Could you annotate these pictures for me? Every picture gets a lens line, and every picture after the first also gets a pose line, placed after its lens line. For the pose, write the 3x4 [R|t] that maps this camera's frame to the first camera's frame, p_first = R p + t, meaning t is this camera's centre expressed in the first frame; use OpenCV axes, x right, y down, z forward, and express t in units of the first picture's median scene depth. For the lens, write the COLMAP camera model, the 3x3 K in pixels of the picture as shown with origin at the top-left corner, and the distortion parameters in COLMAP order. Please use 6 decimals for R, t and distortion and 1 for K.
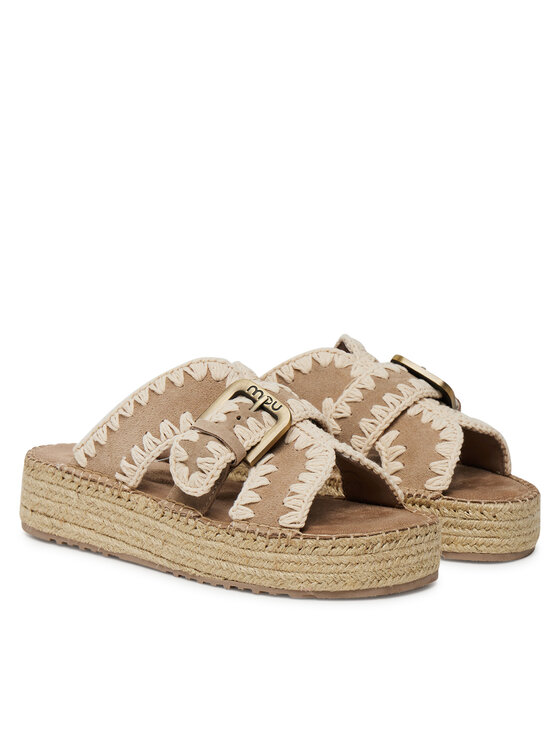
lens RADIAL K [[2208.5, 0, 280.0], [0, 2208.5, 373.0], [0, 0, 1]] dist [0.022962, 0.131002]
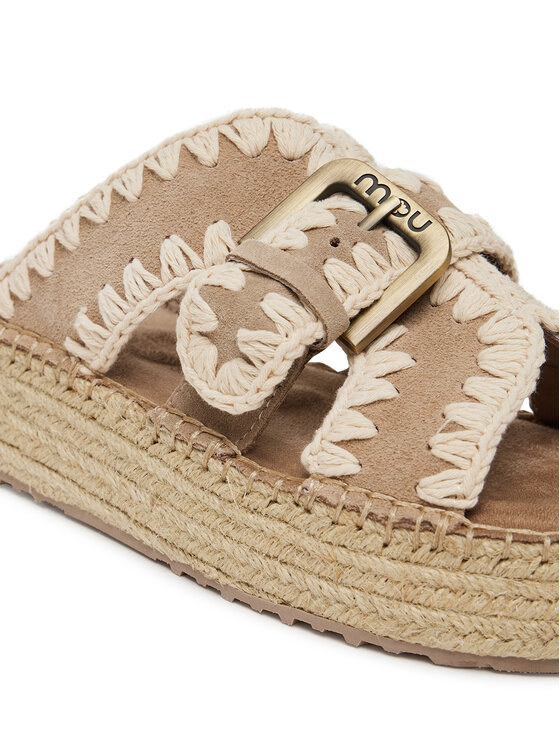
lens RADIAL K [[1621.2, 0, 280.0], [0, 1621.2, 373.0], [0, 0, 1]] dist [0.024045, 0.060737]
pose [[0.997881, 0.065058, -0.000515, -0.028023], [-0.064601, 0.991756, 0.110663, 0.010941], [0.007710, -0.110395, 0.993858, 0.670049]]
